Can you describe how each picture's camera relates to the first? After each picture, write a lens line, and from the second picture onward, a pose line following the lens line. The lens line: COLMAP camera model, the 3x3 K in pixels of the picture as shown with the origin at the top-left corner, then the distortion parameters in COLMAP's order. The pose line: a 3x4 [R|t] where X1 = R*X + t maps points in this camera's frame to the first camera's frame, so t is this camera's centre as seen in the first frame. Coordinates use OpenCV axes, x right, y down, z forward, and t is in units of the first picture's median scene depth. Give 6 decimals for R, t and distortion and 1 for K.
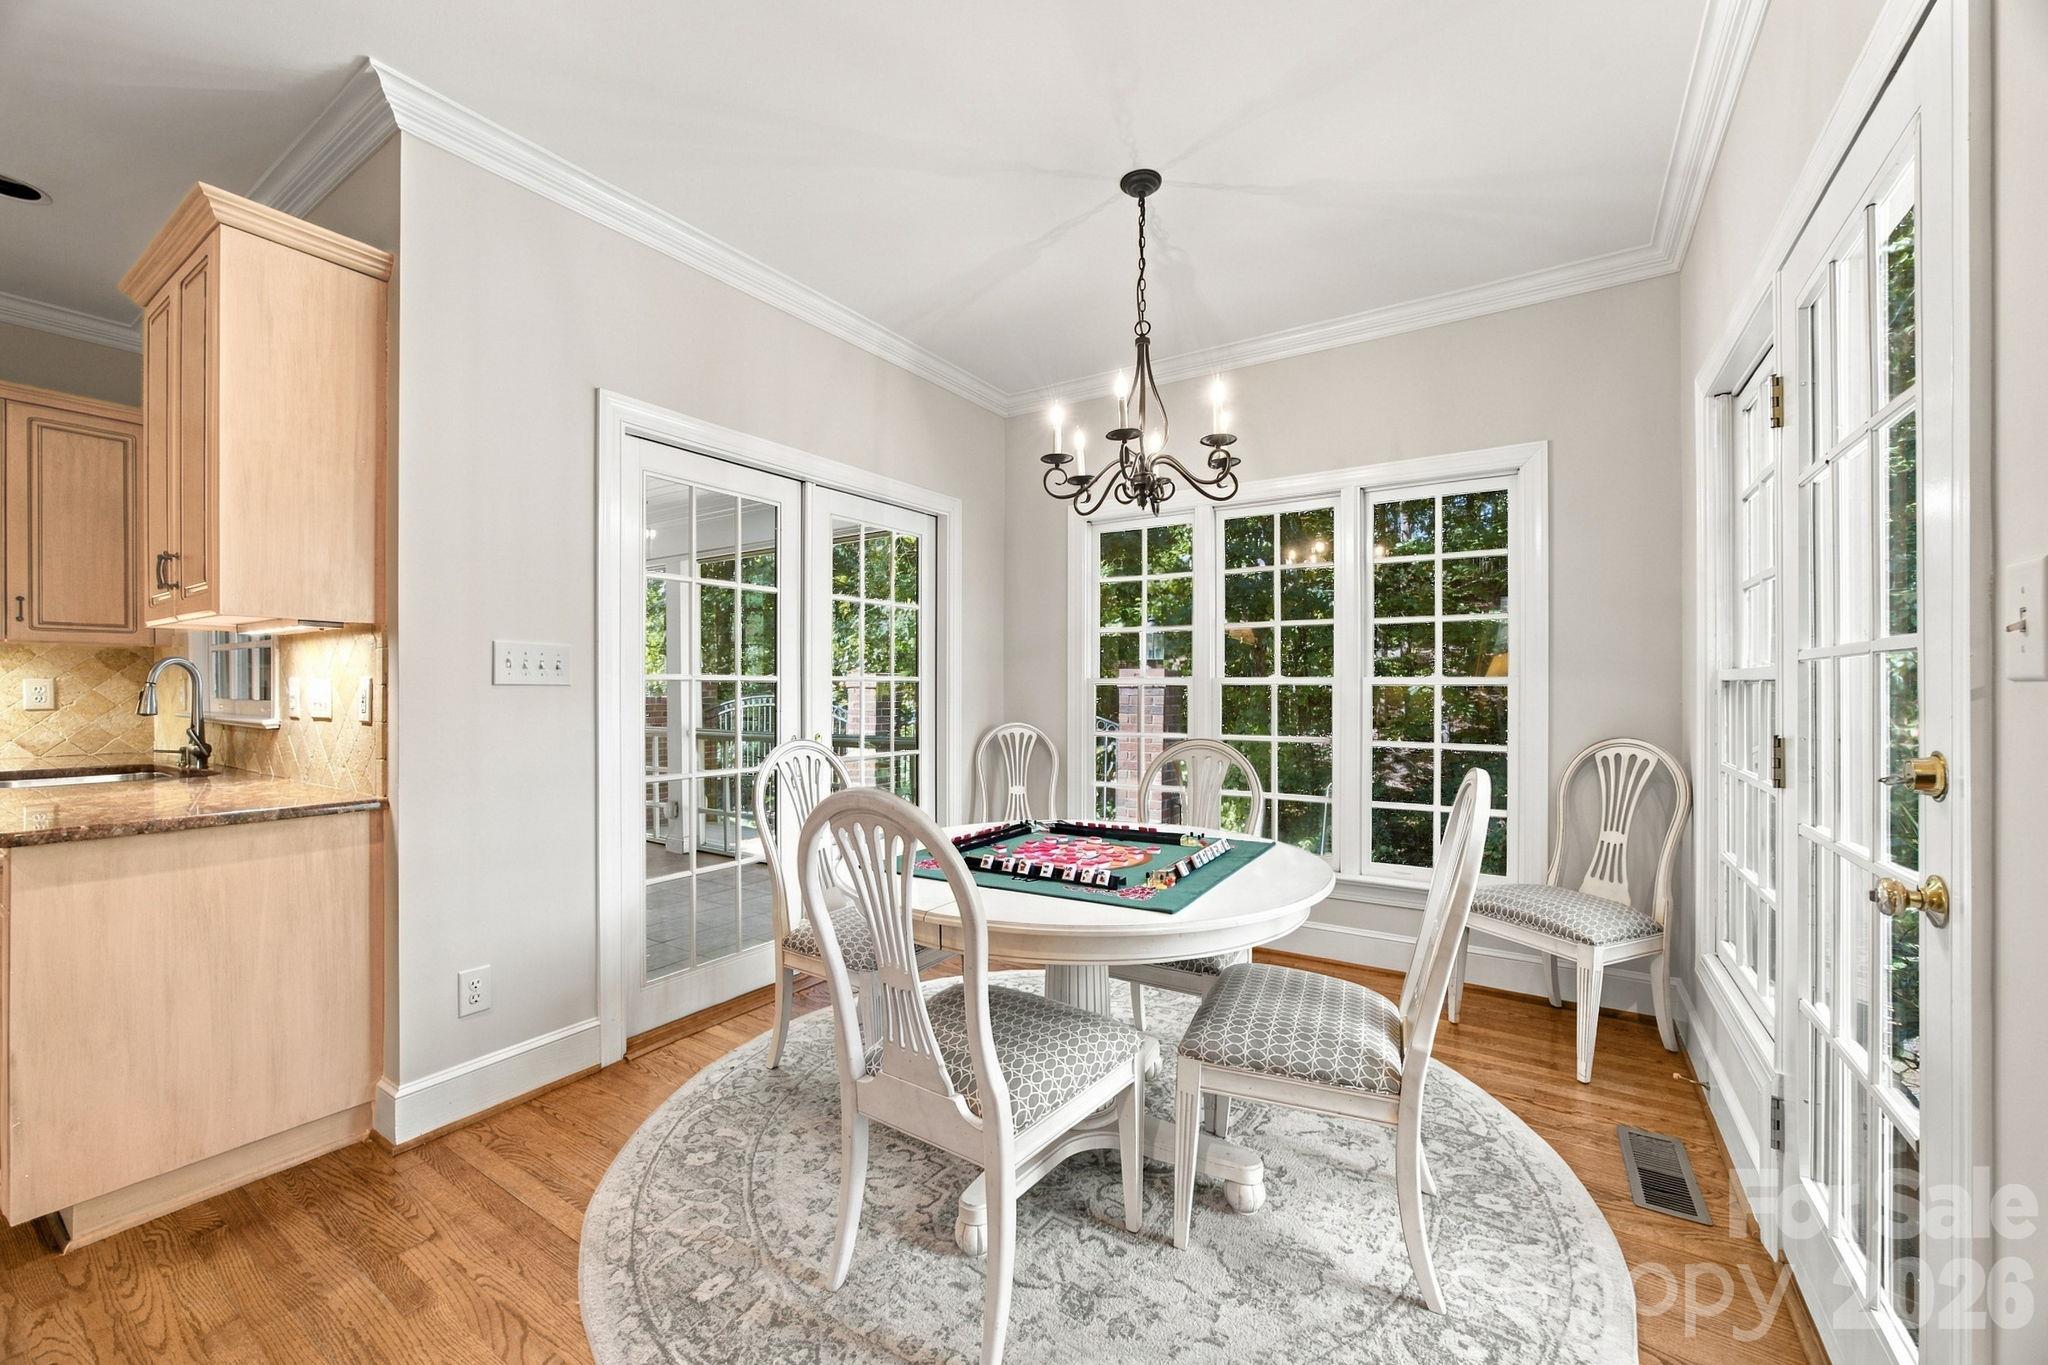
lens RADIAL K [[817.4, 0, 1028.1], [0, 817.4, 700.3], [0, 0, 1]] dist [-0.001748, -0.000007]
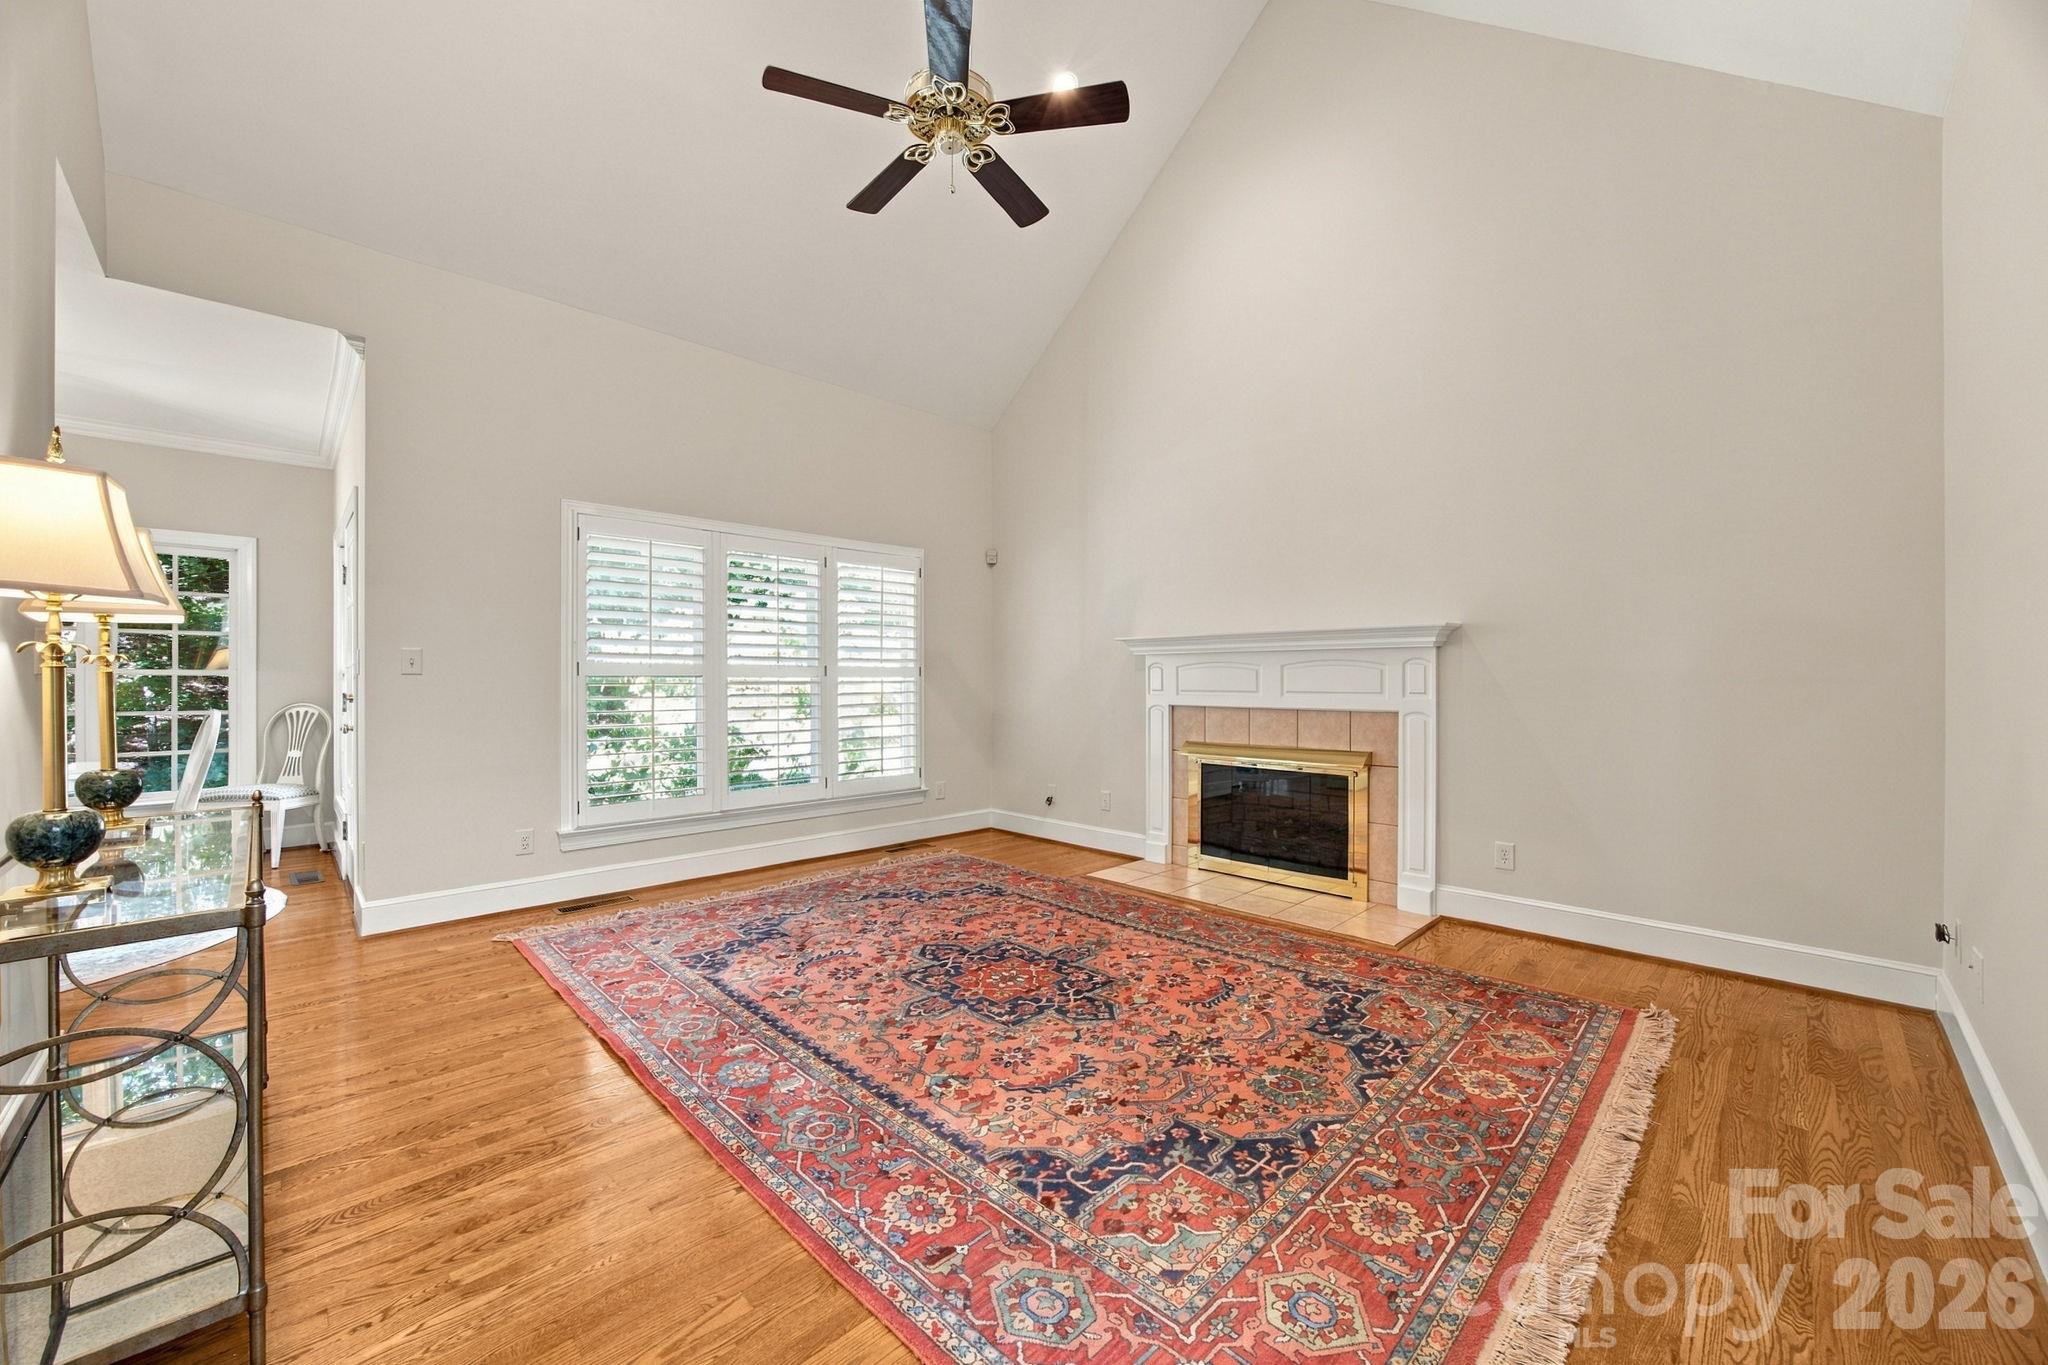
lens RADIAL K [[783.6, 0, 1024.0], [0, 783.6, 682.5], [0, 0, 1]] dist [-0.019959, 0.000188]
pose [[0.222317, -0.002261, 0.974972, -0.698339], [0.006651, 0.999978, 0.000803, 0.009620], [-0.974952, 0.006306, 0.222327, -1.127246]]
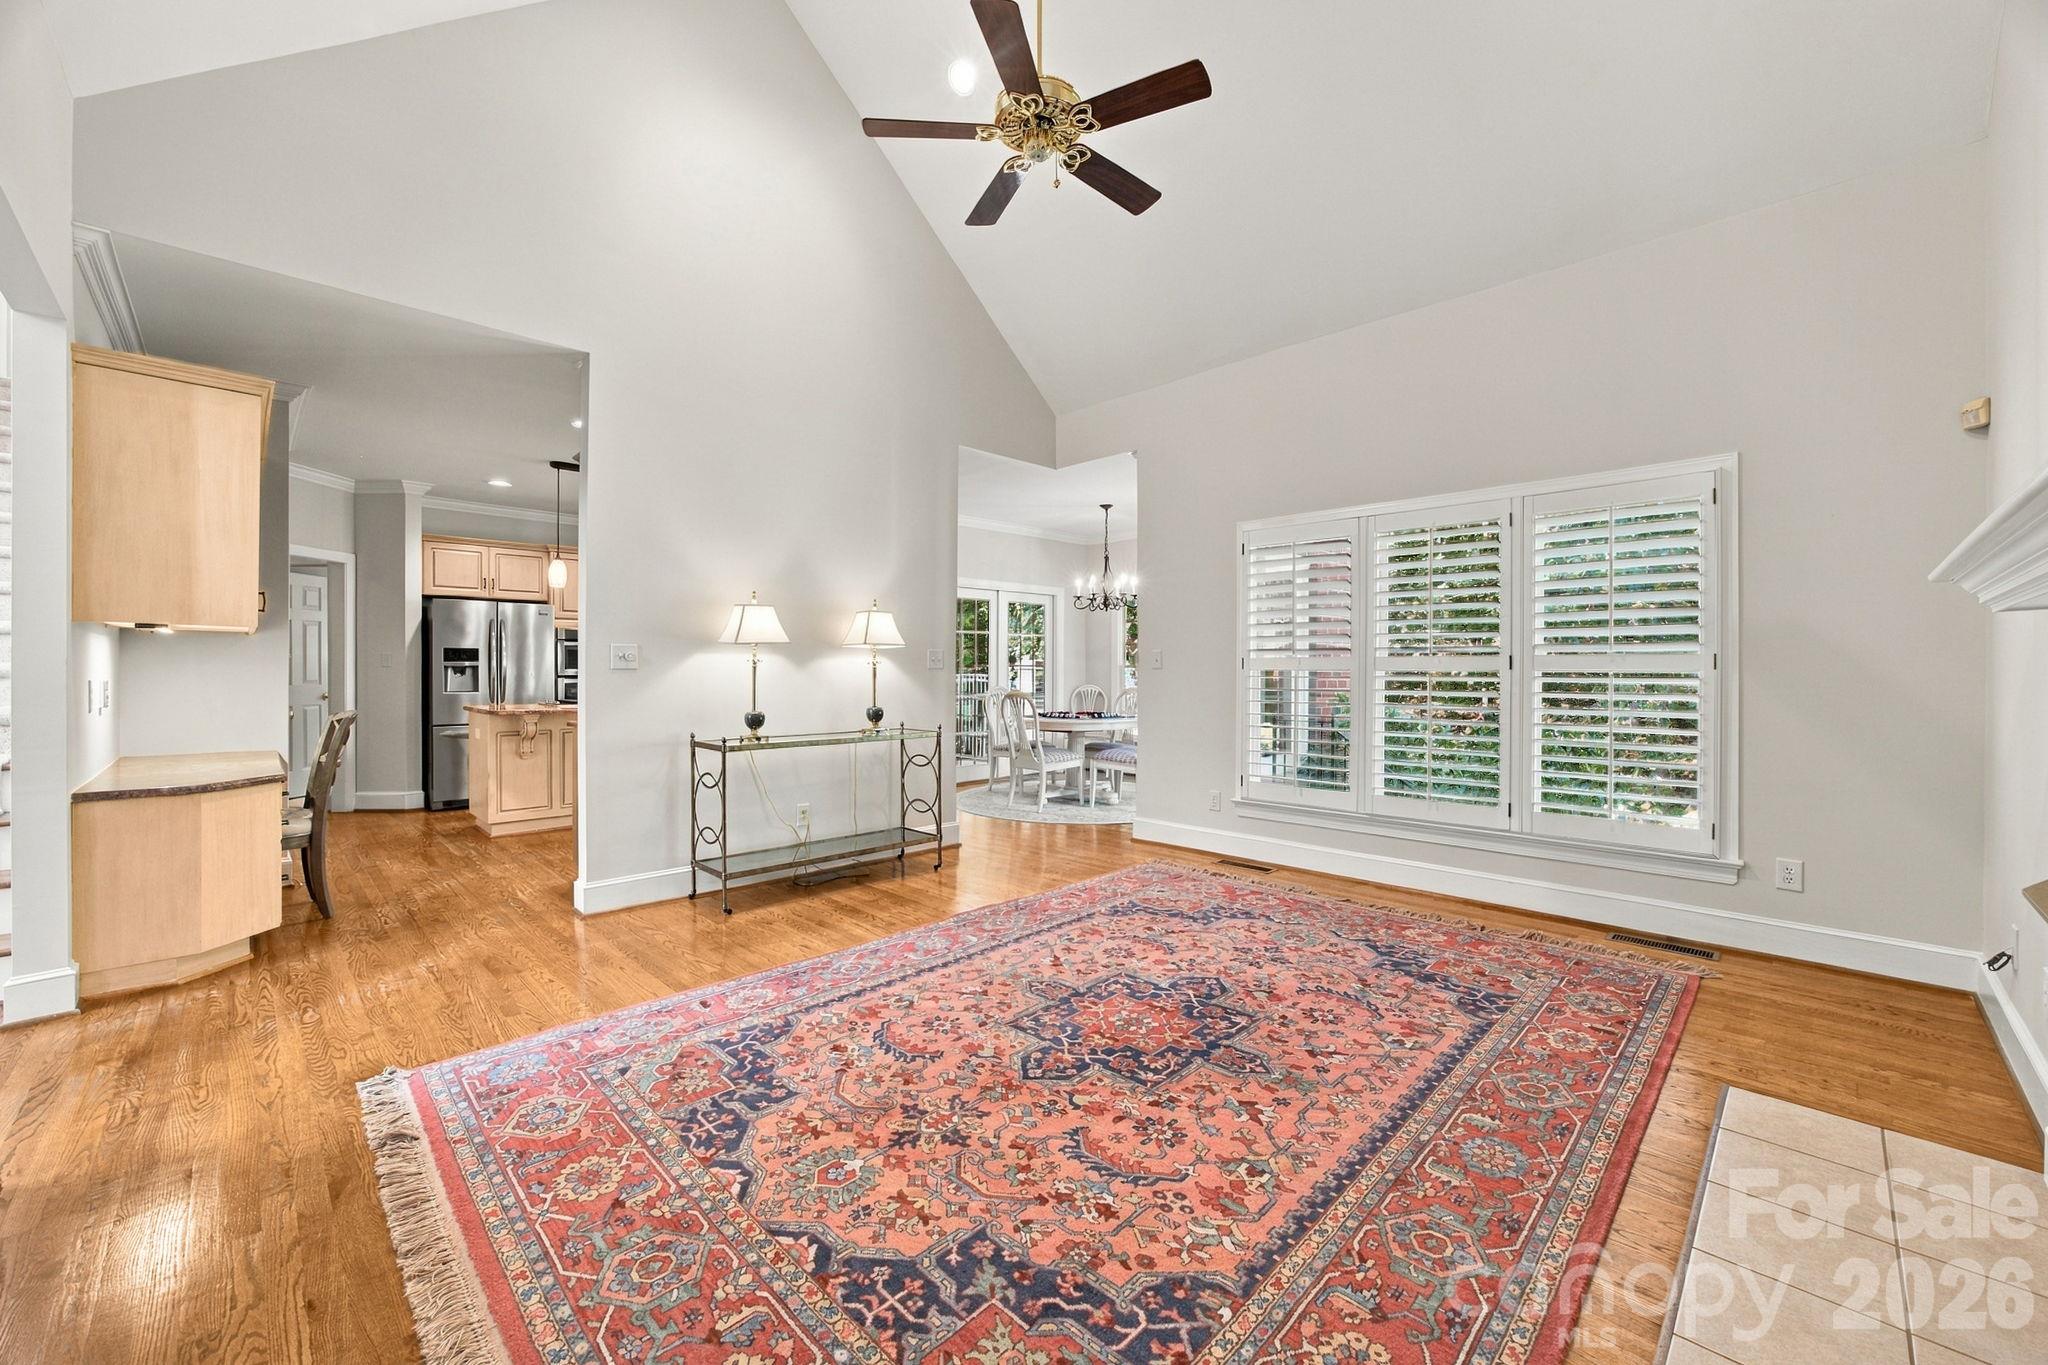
lens RADIAL K [[794.2, 0, 1016.4], [0, 794.2, 673.8], [0, 0, 1]] dist [-0.035555, 0.007126]
pose [[0.973949, 0.005244, -0.226704, 0.447515], [-0.006476, 0.999968, -0.004690, 0.013266], [0.226673, 0.006036, 0.973952, -1.818774]]
